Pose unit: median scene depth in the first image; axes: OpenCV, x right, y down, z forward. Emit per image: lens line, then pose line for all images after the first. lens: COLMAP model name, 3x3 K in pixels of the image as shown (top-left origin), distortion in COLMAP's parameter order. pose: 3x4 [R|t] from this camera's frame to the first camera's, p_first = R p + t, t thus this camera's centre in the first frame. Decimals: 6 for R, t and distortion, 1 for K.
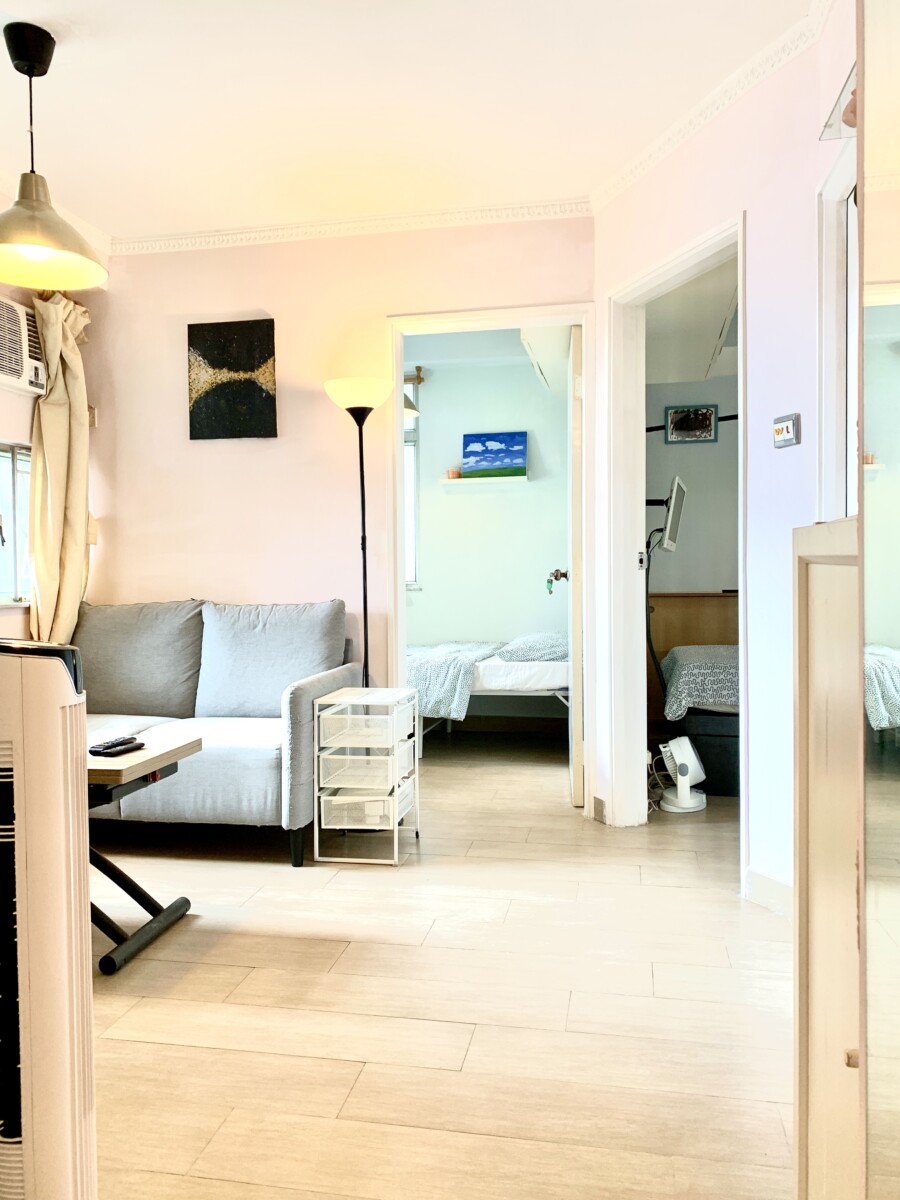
lens RADIAL K [[908.8, 0, 441.0], [0, 908.8, 591.6], [0, 0, 1]] dist [0.087443, -0.096460]
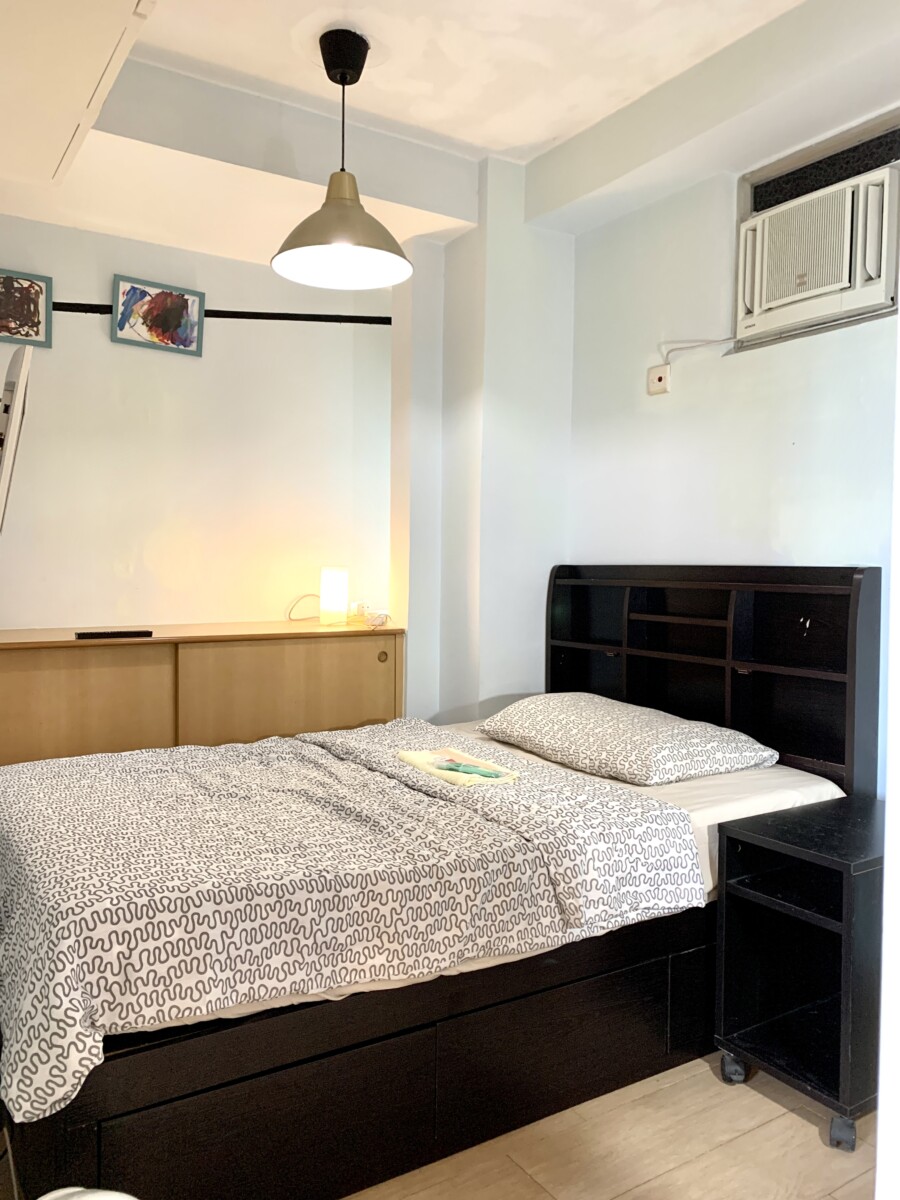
lens RADIAL K [[918.5, 0, 446.5], [0, 918.5, 598.9], [0, 0, 1]] dist [0.004531, -0.002307]
pose [[0.714948, -0.005494, 0.699156, 0.119783], [-0.003930, 0.999922, 0.011875, -0.032826], [-0.699167, -0.011238, 0.714871, 0.596277]]
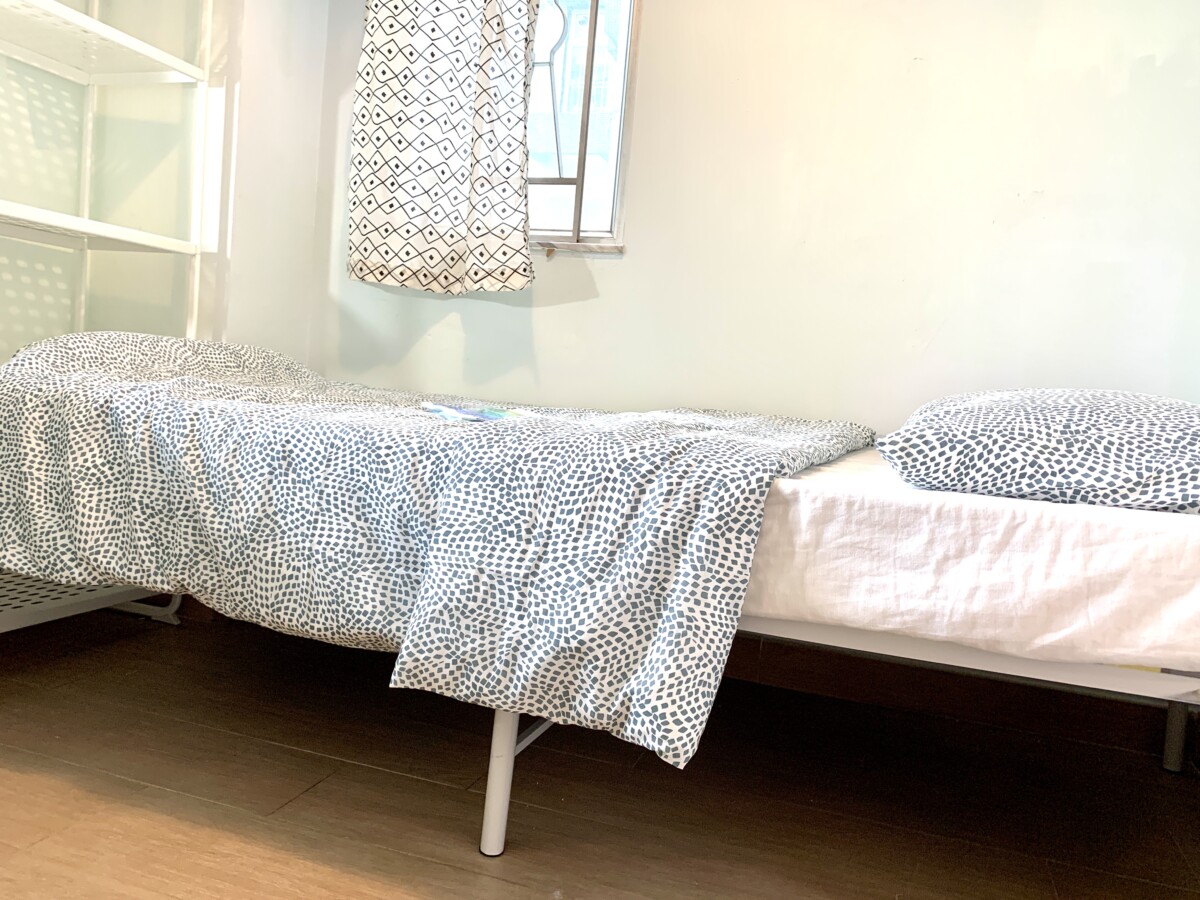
lens RADIAL K [[918.5, 0, 605.7], [0, 918.5, 448.1], [0, 0, 1]] dist [0.004531, -0.002307]
pose [[0.988939, 0.103259, -0.106480, 0.021955], [-0.097291, 0.993457, 0.059812, 0.065868], [0.111960, -0.048791, 0.992514, 0.828716]]
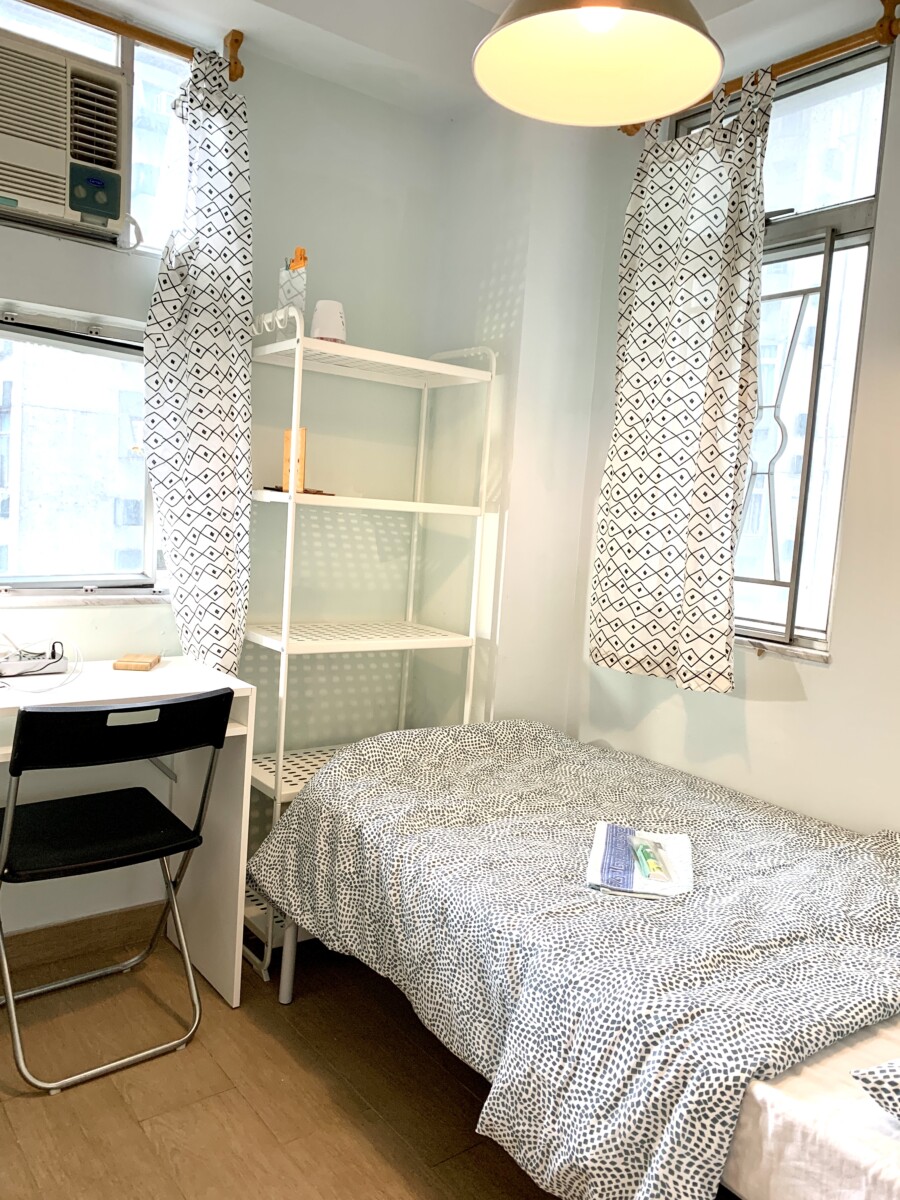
lens RADIAL K [[908.8, 0, 441.0], [0, 908.8, 591.6], [0, 0, 1]] dist [0.087443, -0.096460]
pose [[0.753319, 0.120645, -0.646495, 0.117999], [-0.087666, 0.992678, 0.083097, -0.057625], [0.651787, -0.005923, 0.758379, 0.805884]]
